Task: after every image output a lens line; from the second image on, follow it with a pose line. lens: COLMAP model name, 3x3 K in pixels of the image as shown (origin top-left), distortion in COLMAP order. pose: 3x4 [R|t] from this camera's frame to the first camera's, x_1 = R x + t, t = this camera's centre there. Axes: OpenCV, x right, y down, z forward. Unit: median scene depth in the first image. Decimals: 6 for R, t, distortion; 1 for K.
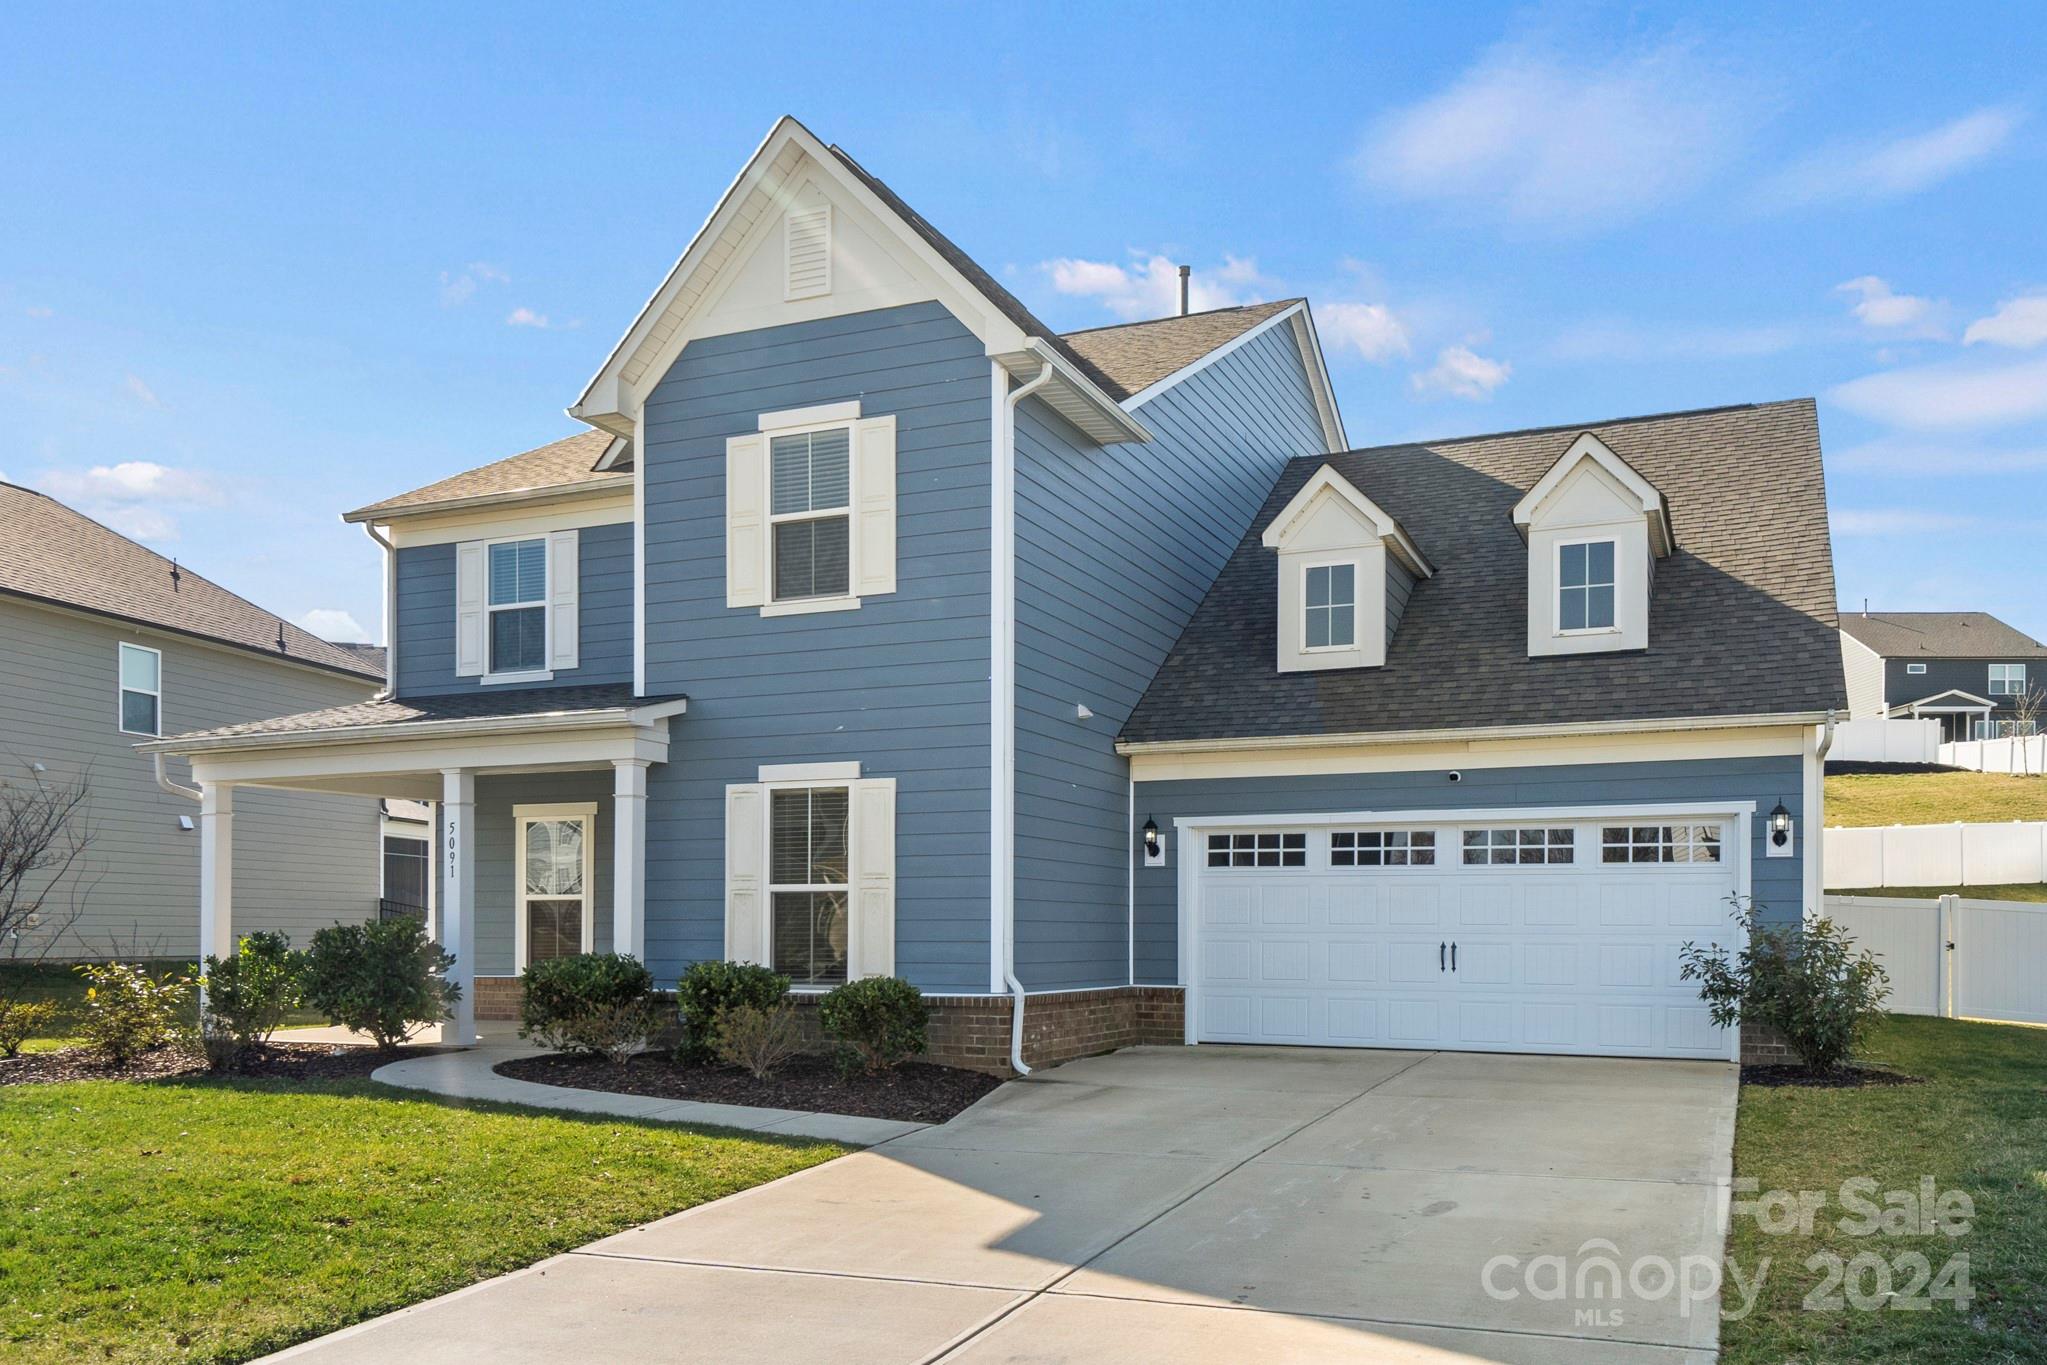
lens RADIAL K [[1650.5, 0, 1015.7], [0, 1650.5, 668.0], [0, 0, 1]] dist [0.035167, -0.007847]
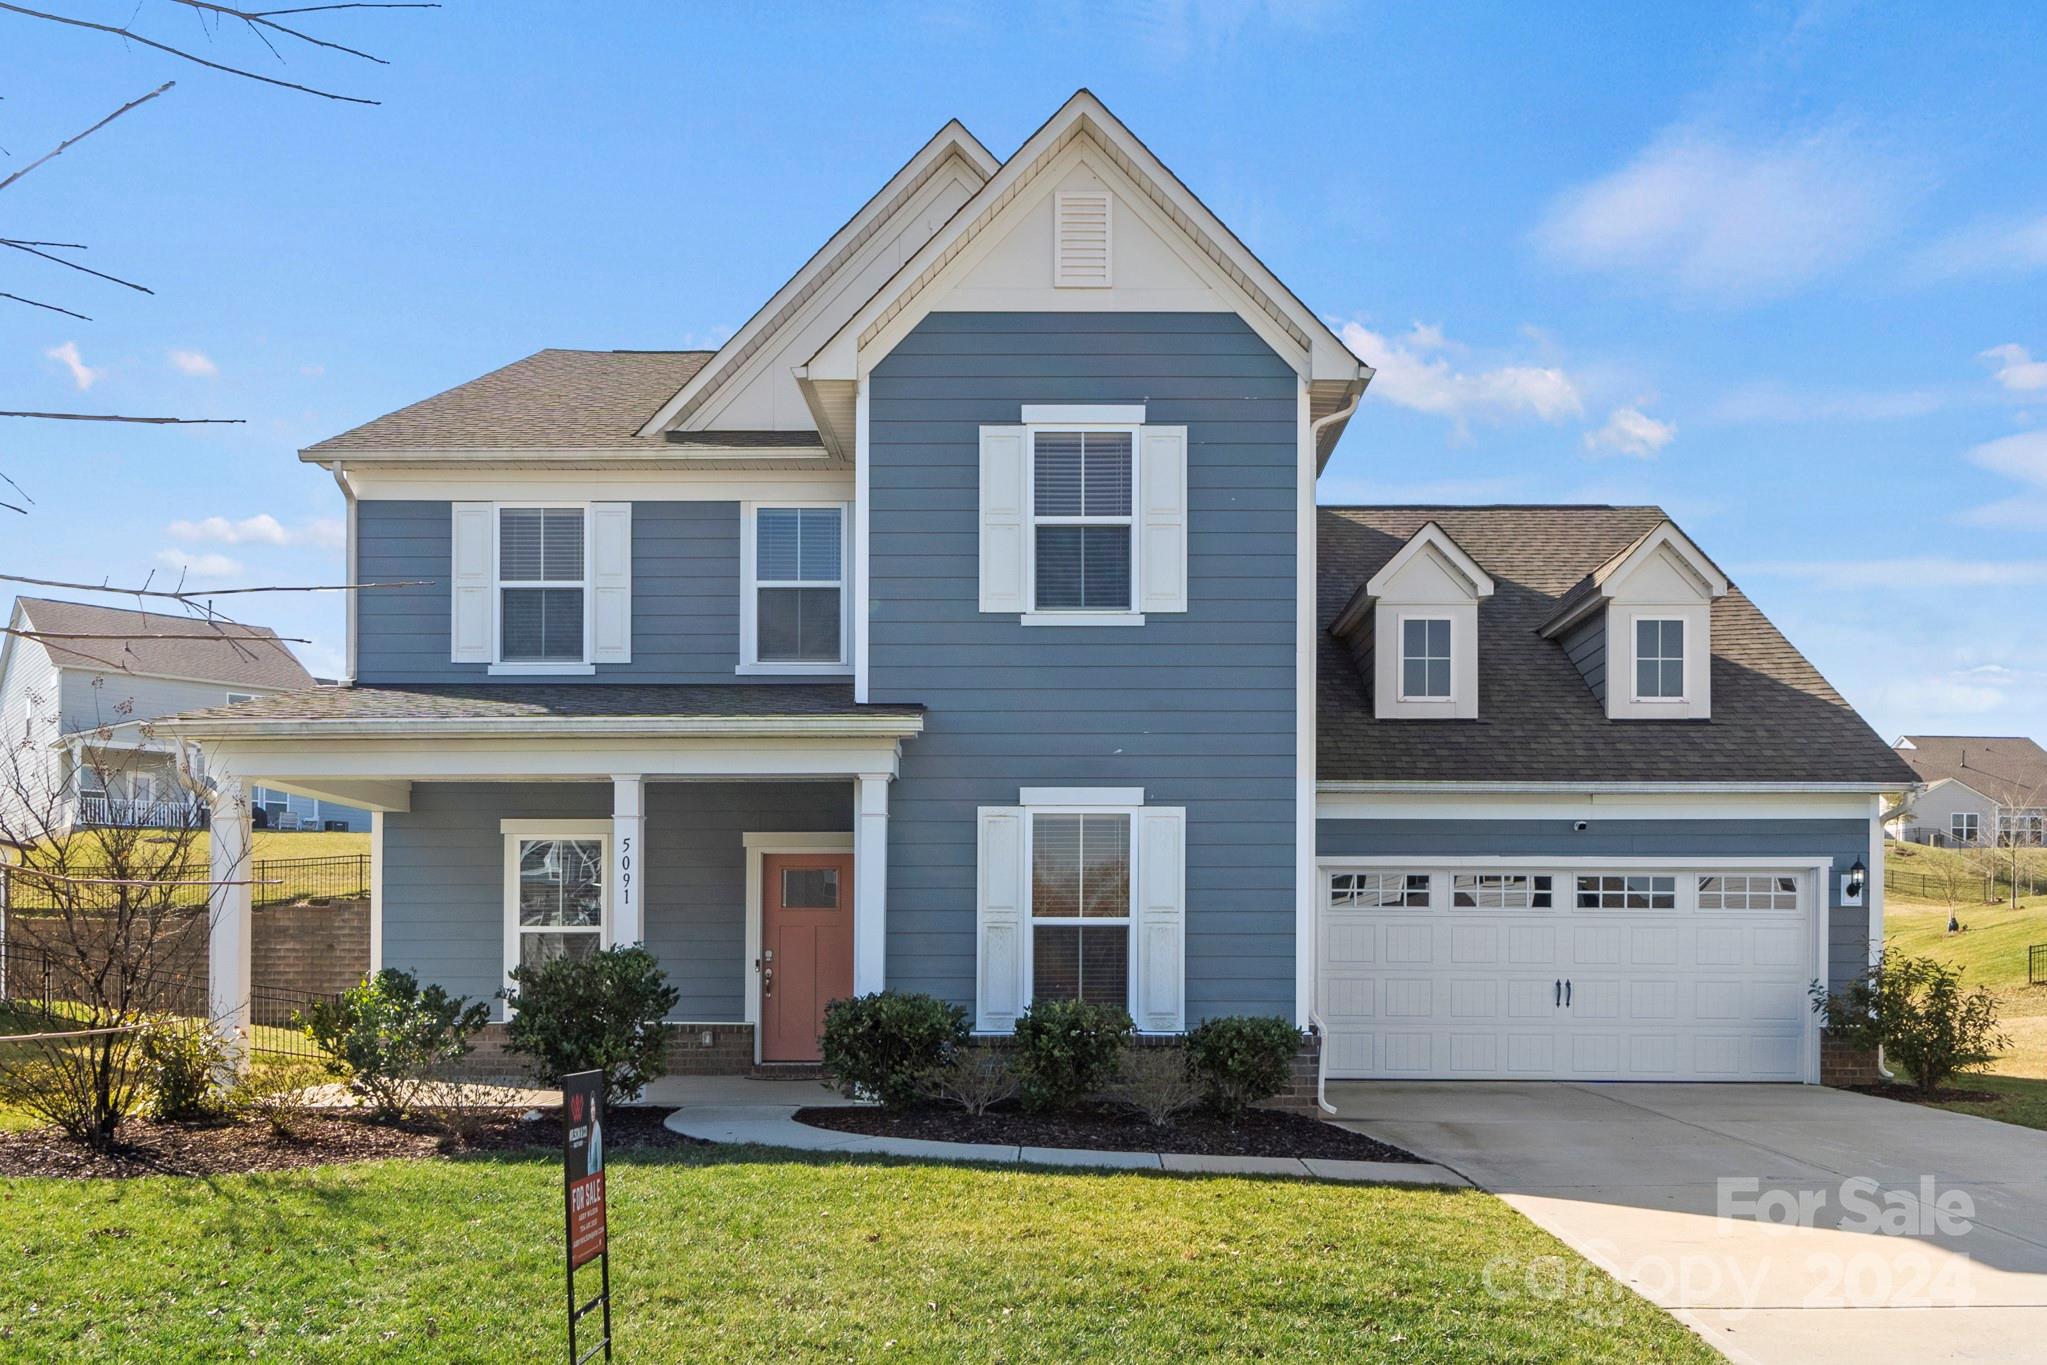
lens RADIAL K [[1650.5, 0, 1015.7], [0, 1650.5, 701.7], [0, 0, 1]] dist [0.035167, -0.007847]
pose [[0.916868, 0.064681, 0.393915, -0.508895], [-0.063182, 0.997861, -0.016790, 0.026595], [-0.394158, -0.009494, 0.918994, 0.157370]]
